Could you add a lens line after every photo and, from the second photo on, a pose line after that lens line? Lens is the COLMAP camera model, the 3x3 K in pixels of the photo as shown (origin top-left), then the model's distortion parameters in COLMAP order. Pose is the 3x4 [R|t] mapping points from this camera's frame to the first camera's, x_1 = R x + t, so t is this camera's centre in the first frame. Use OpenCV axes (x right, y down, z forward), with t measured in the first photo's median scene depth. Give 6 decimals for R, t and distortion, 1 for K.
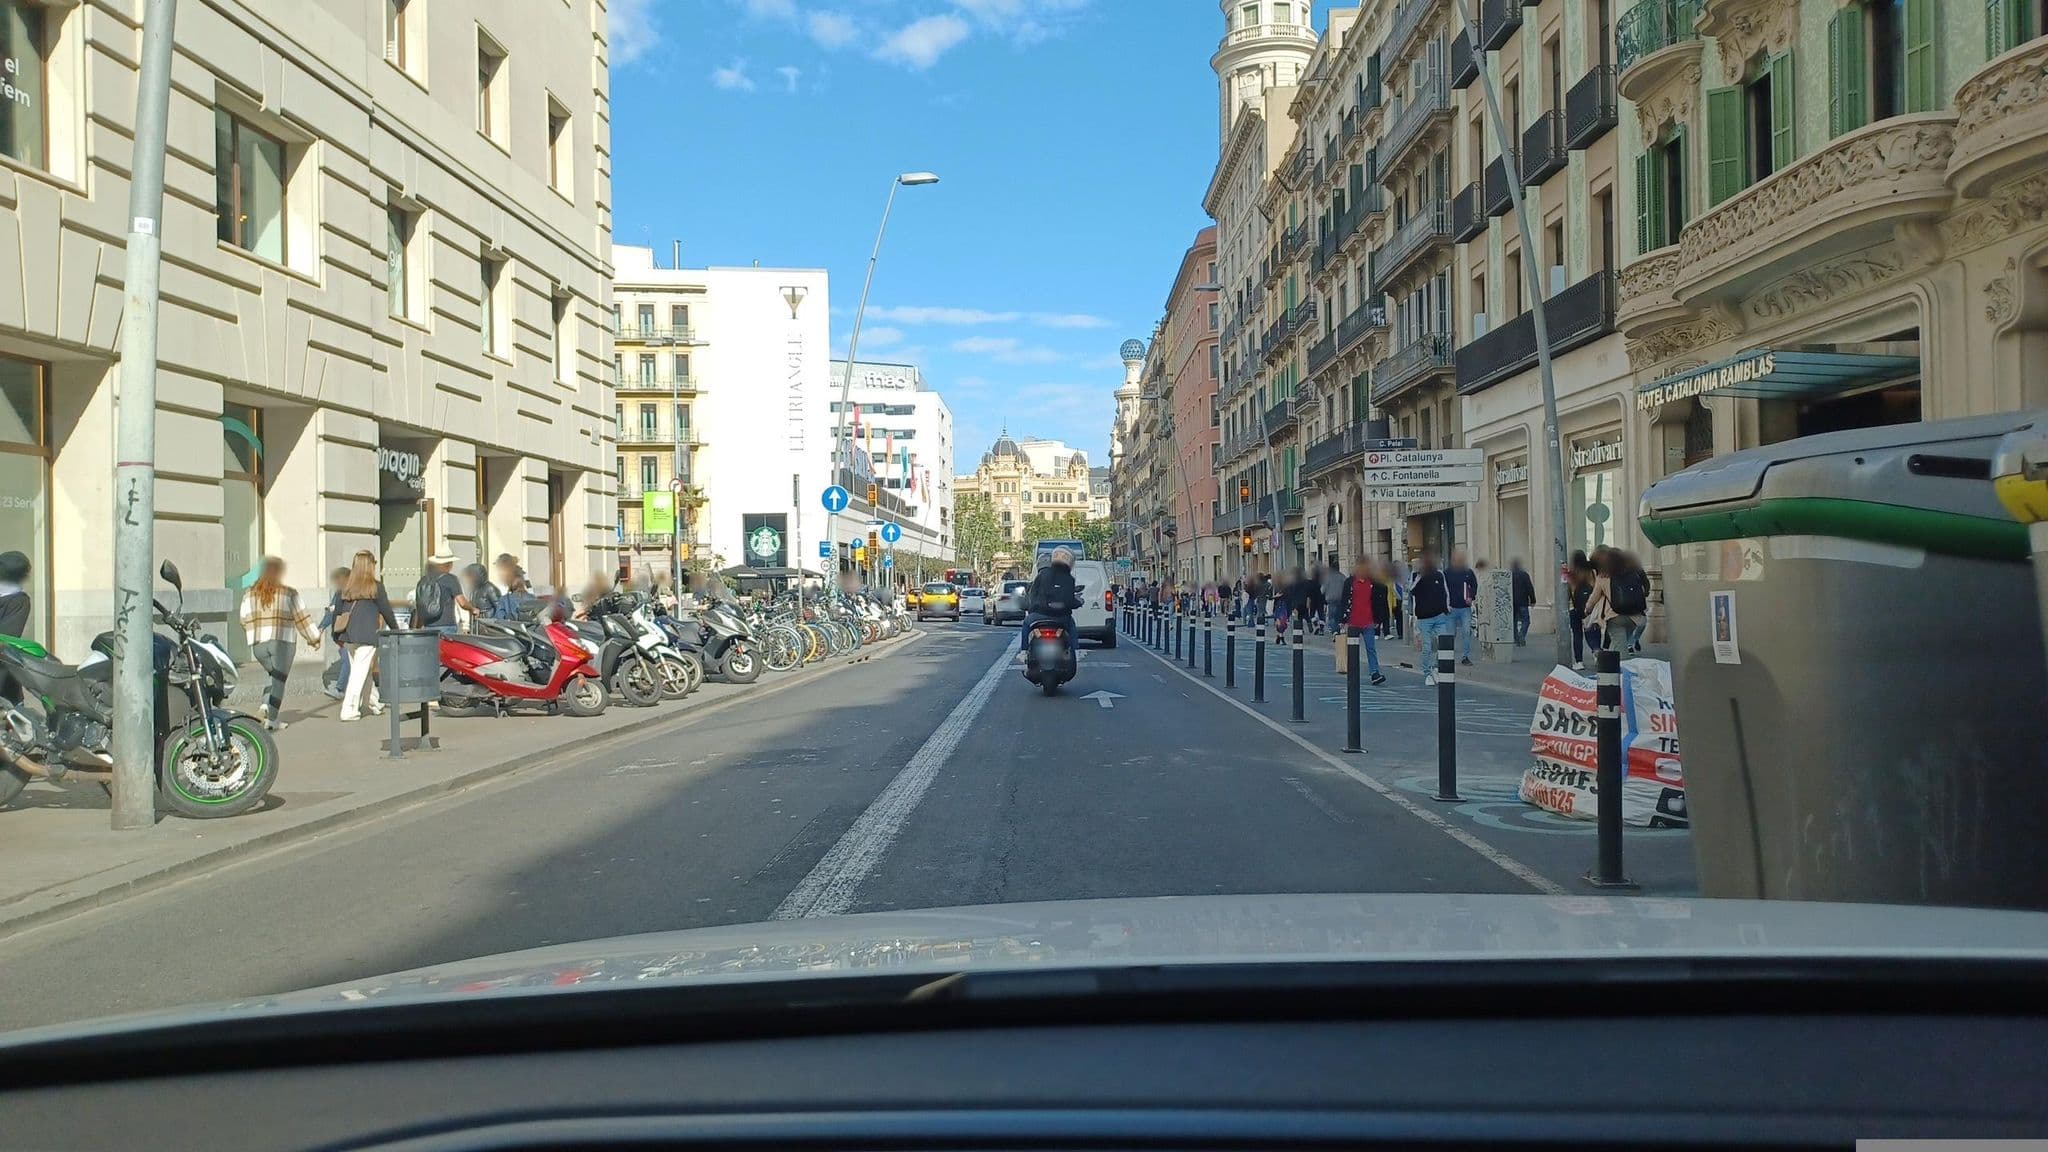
lens RADIAL K [[2947.4, 0, 1024.0], [0, 2947.4, 576.0], [0, 0, 1]] dist [0.847464, -0.033929]
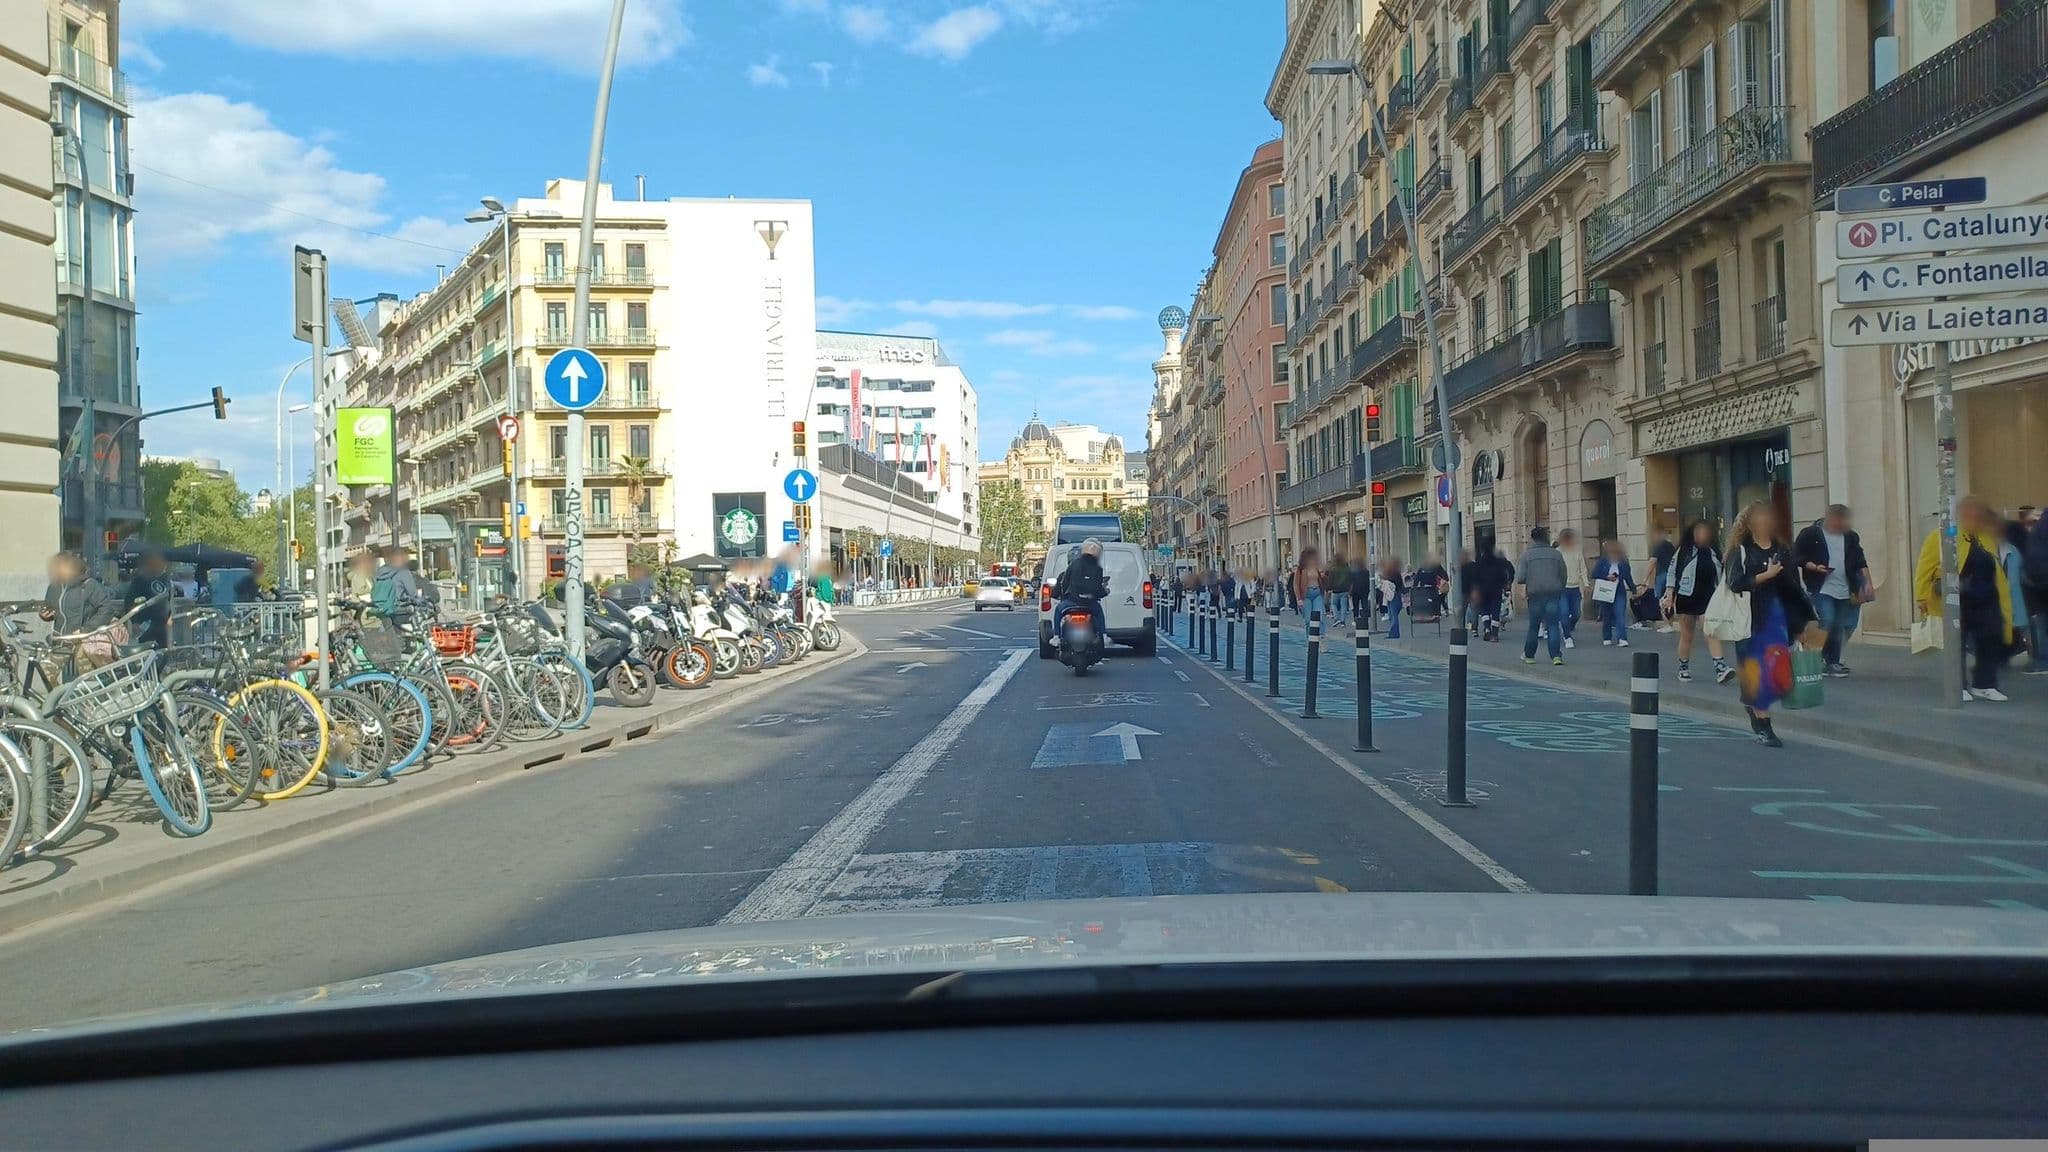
lens RADIAL K [[2947.4, 0, 1024.0], [0, 2947.4, 576.0], [0, 0, 1]] dist [0.847464, -0.033929]
pose [[0.999891, -0.008169, -0.012287, 0.003056], [0.008199, 0.999964, 0.002361, 0.001084], [0.012267, -0.002461, 0.999922, 0.161022]]
